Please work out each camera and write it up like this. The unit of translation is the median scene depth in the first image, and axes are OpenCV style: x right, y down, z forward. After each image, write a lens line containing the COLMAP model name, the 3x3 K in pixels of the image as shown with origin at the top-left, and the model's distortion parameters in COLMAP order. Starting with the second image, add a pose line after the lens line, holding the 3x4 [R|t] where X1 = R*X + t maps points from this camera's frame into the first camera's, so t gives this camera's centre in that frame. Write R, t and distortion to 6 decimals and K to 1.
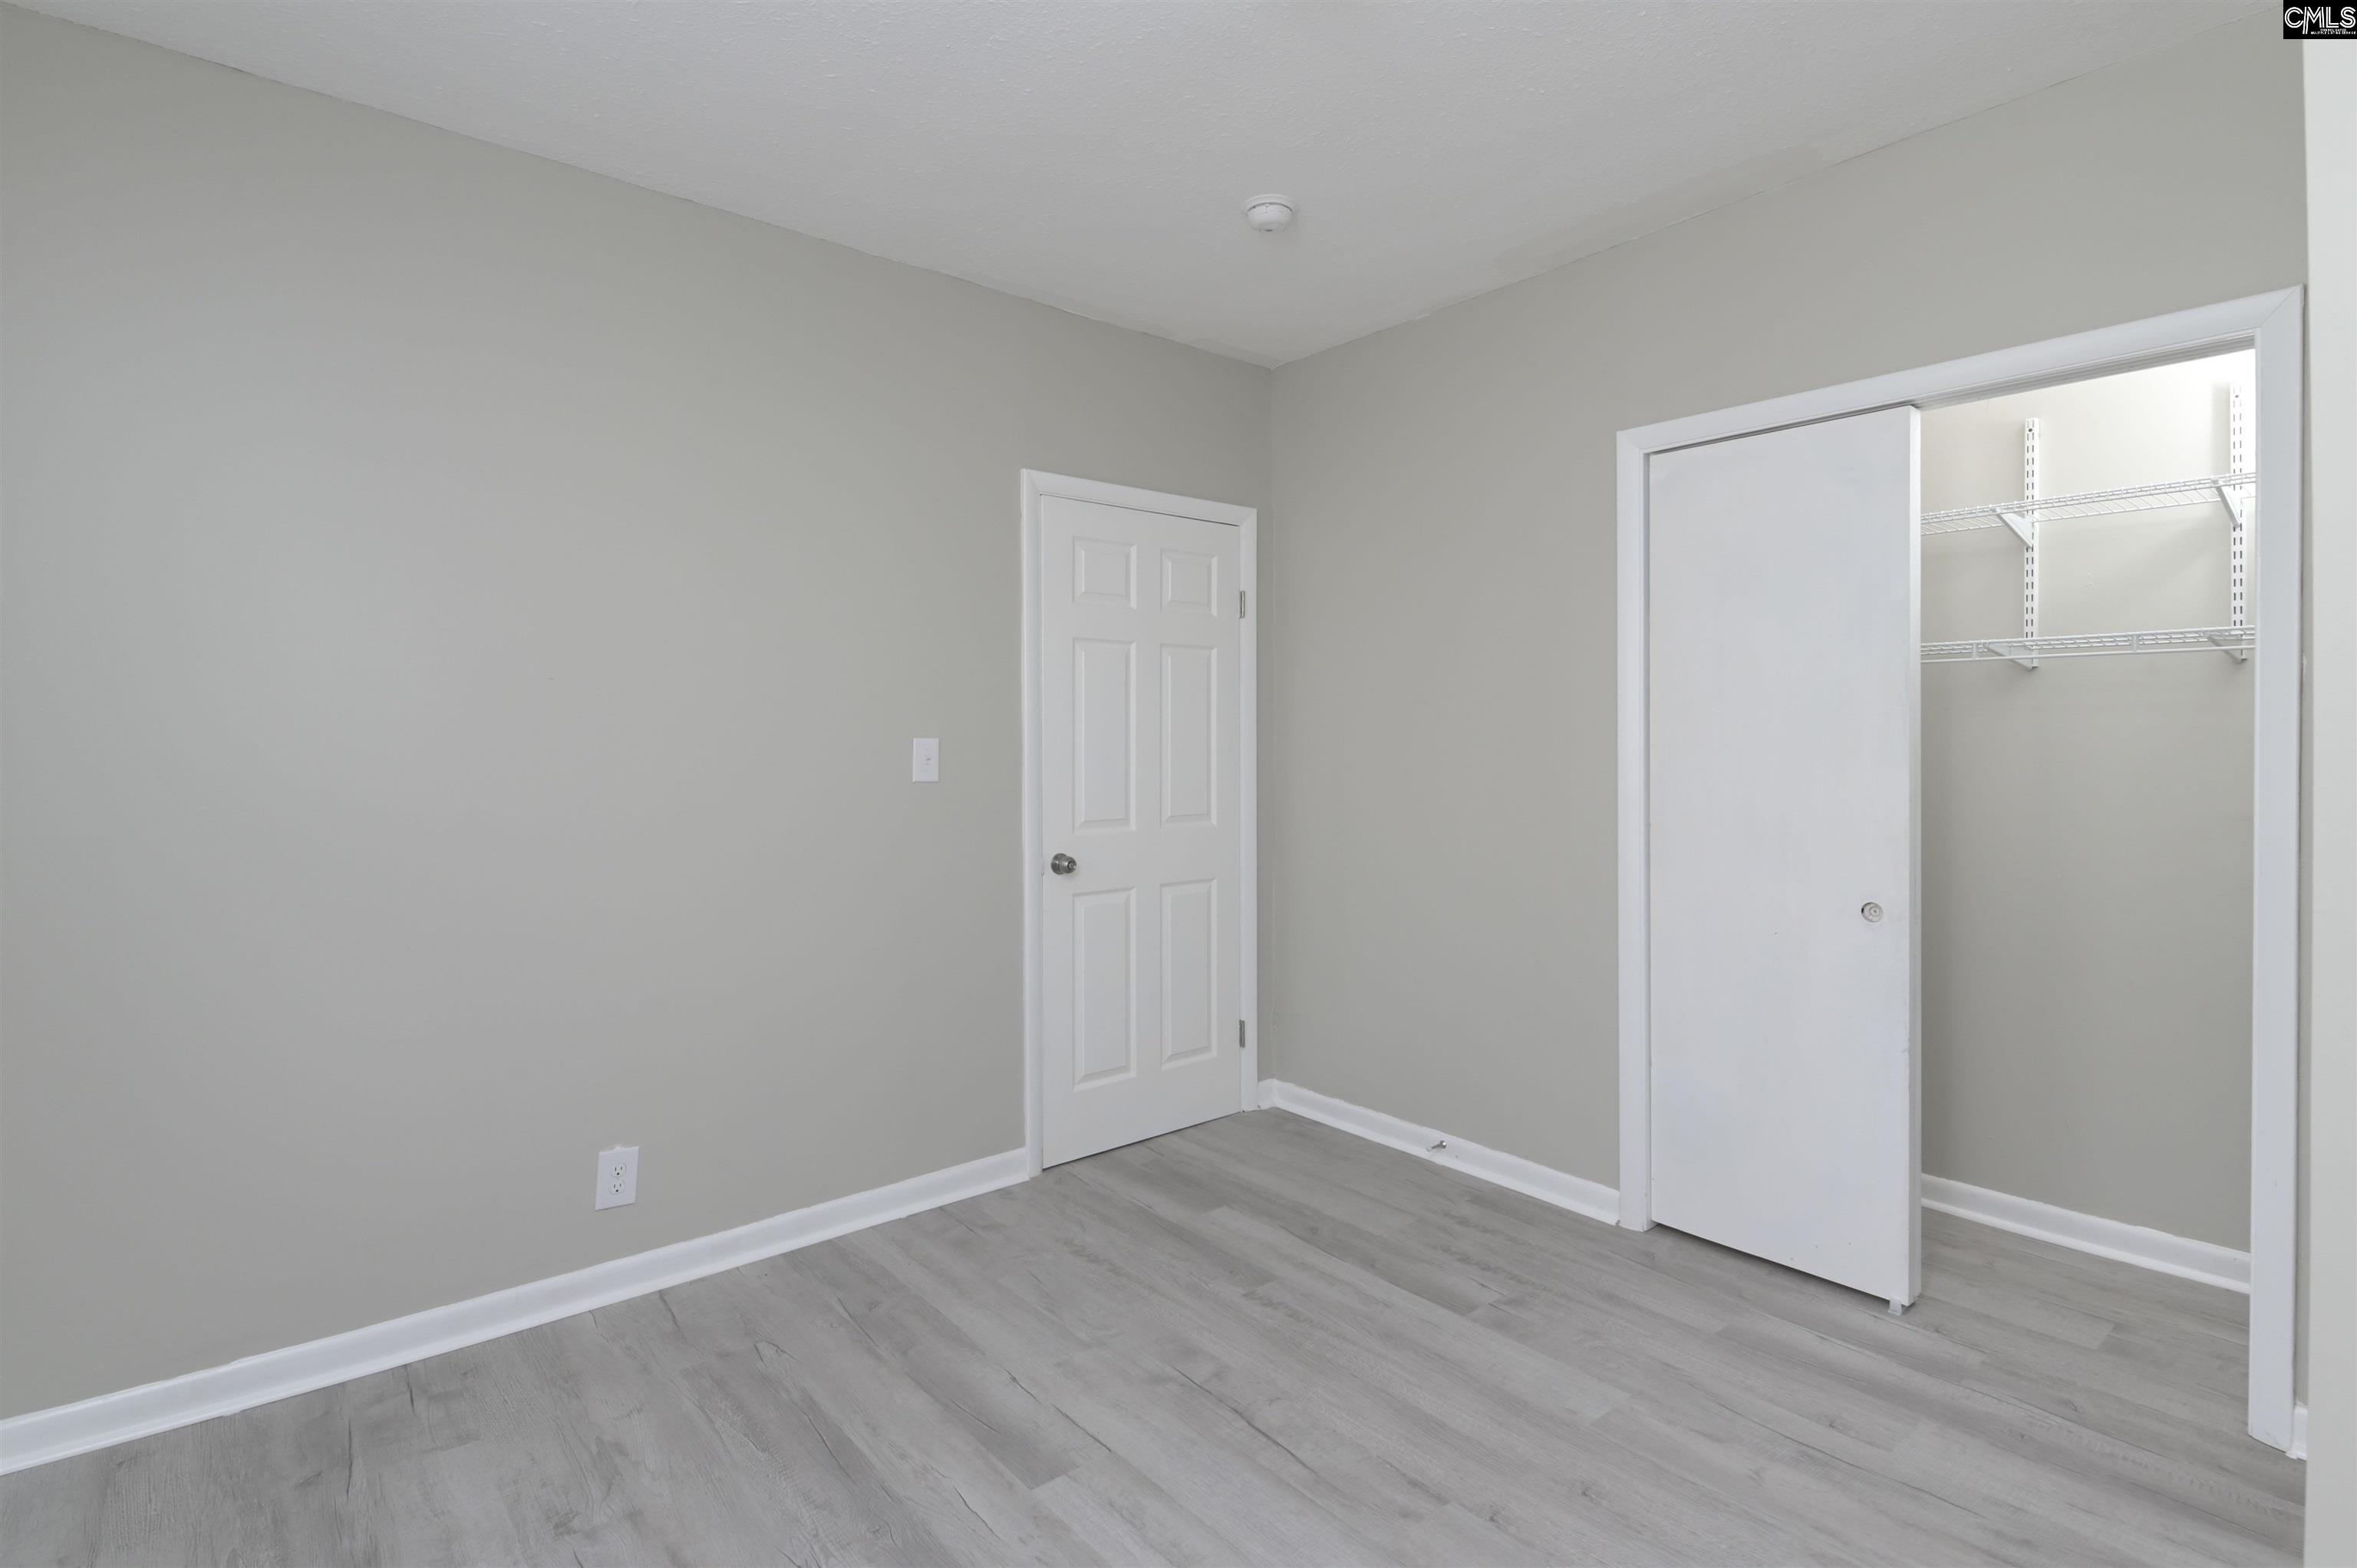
lens RADIAL K [[1121.4, 0, 1118.8], [0, 1121.4, 750.3], [0, 0, 1]] dist [0.004449, 0.000366]
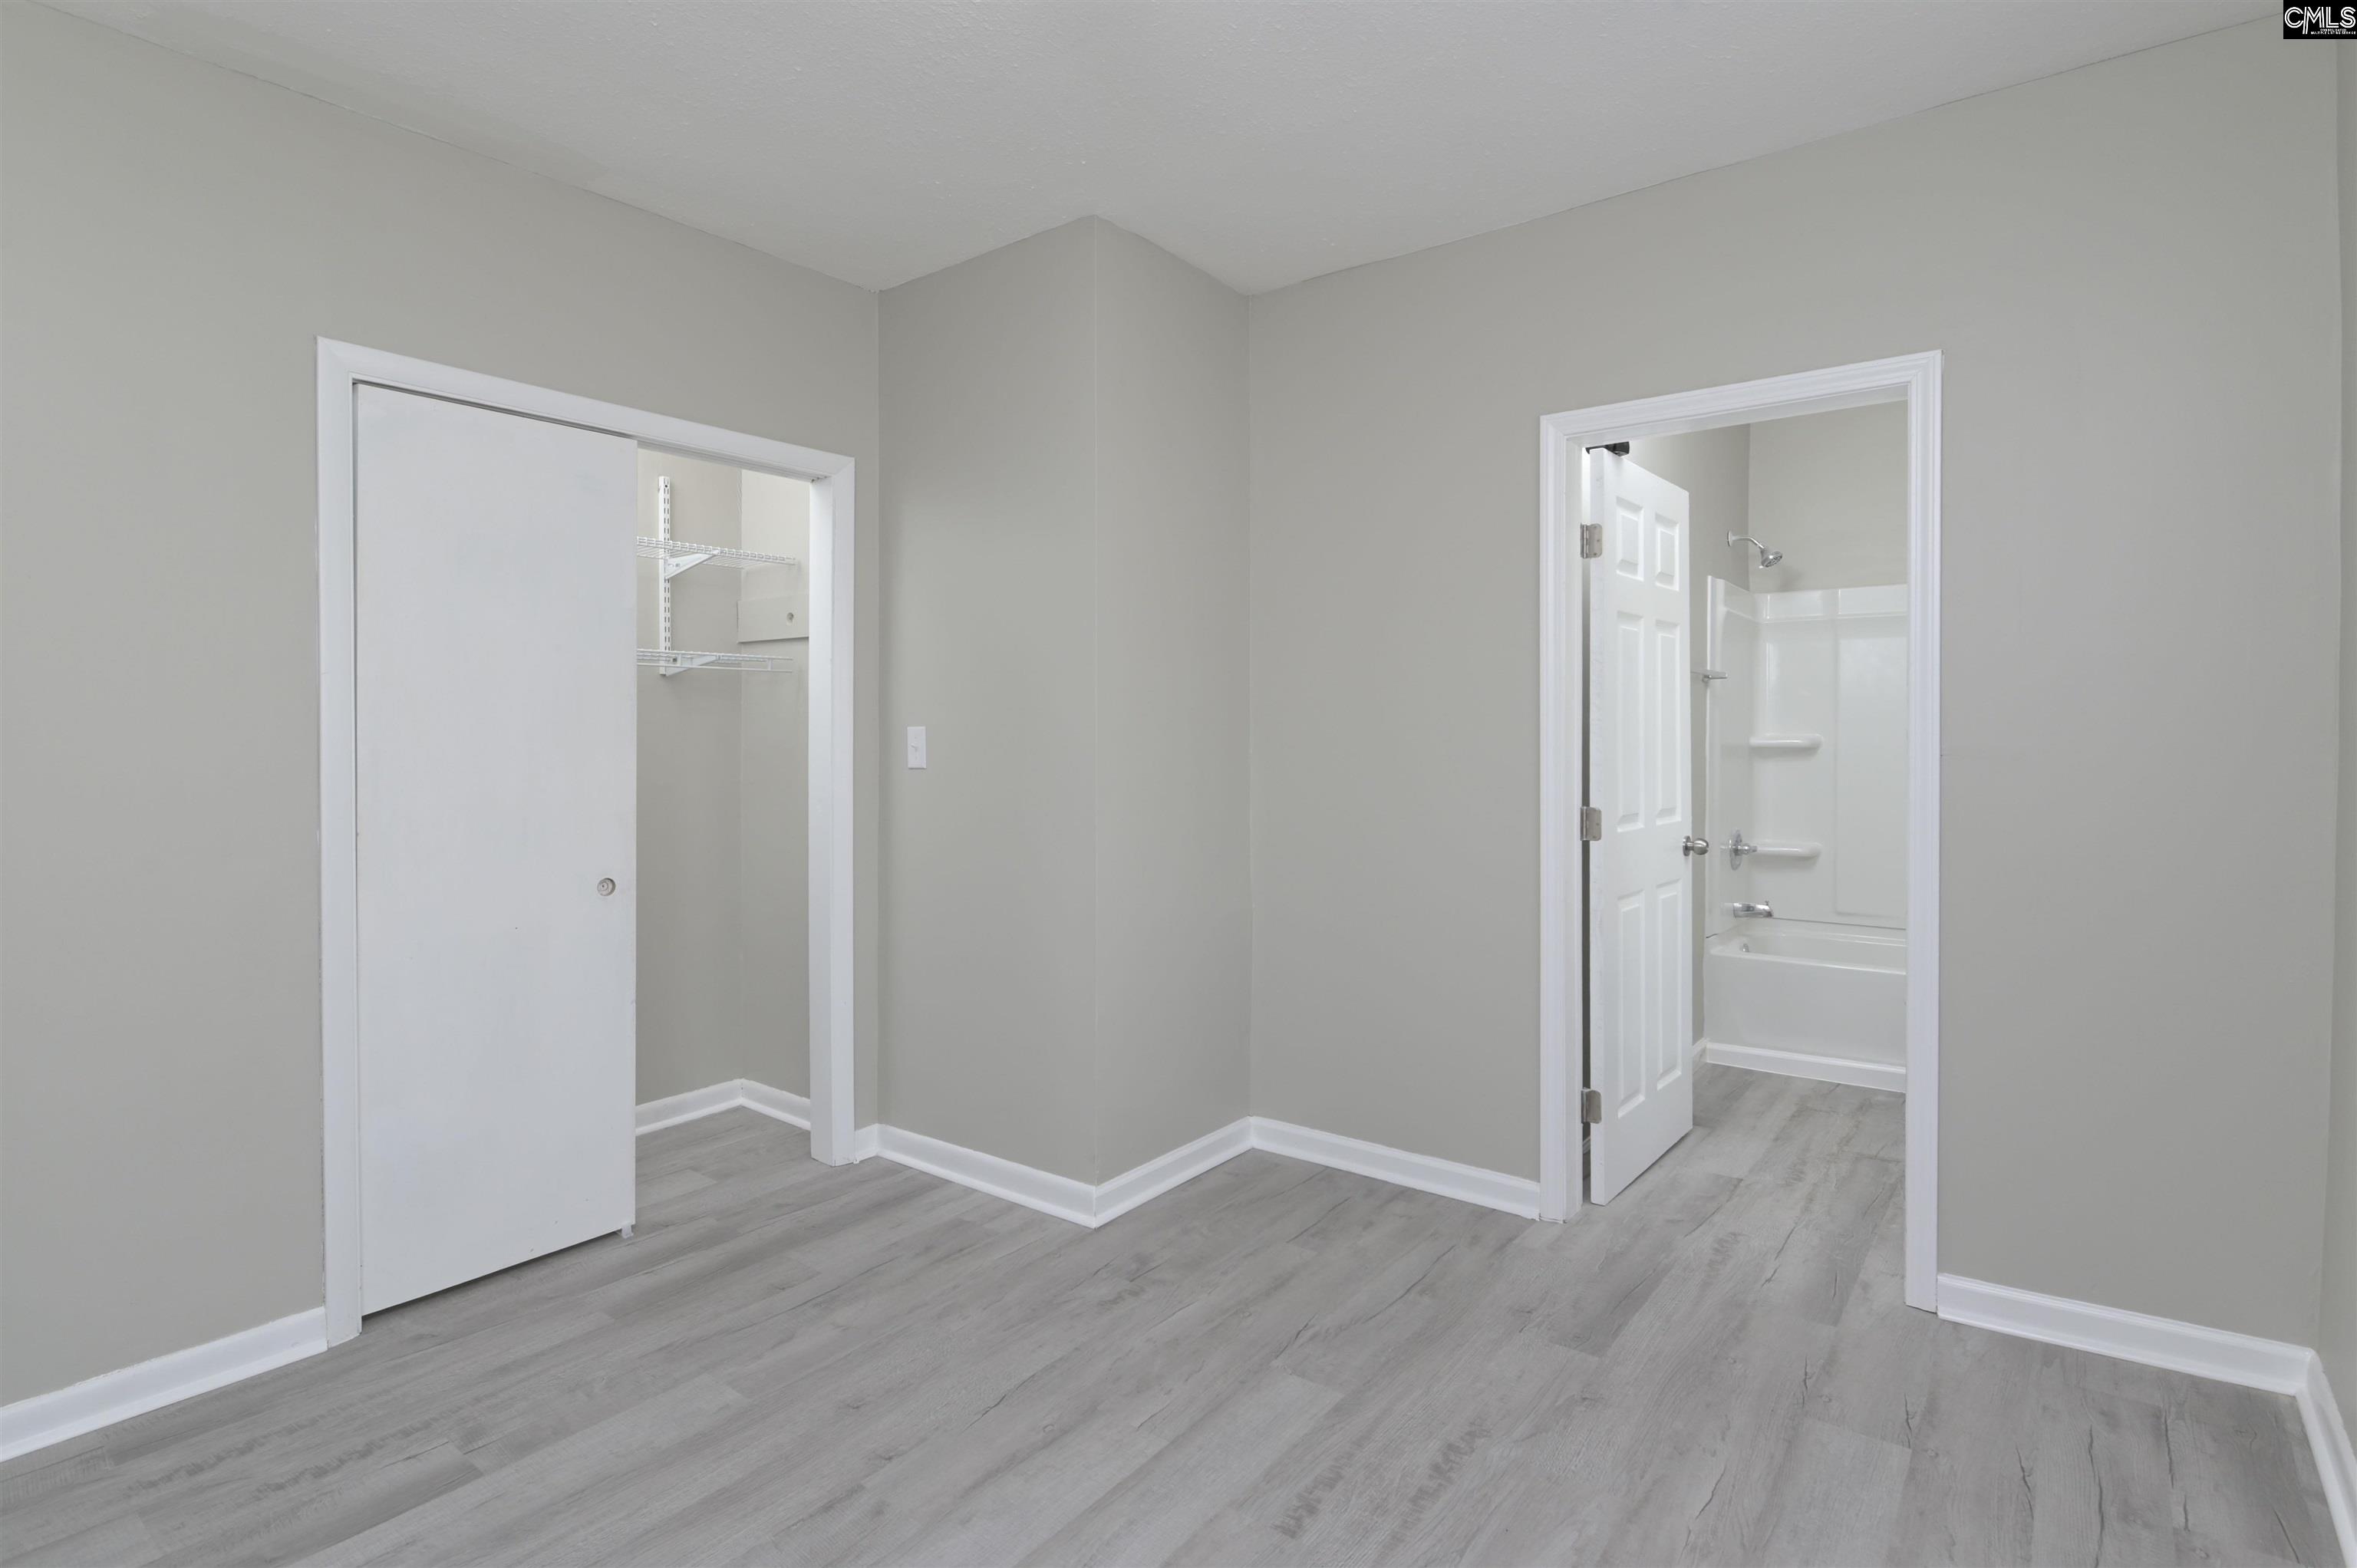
lens RADIAL K [[1133.8, 0, 1183.0], [0, 1133.8, 771.8], [0, 0, 1]] dist [0.017284, -0.001142]
pose [[-0.232262, -0.016898, 0.972506, -0.581820], [0.007832, 0.999784, 0.019242, 0.004313], [-0.972622, 0.012086, -0.232080, 0.718850]]
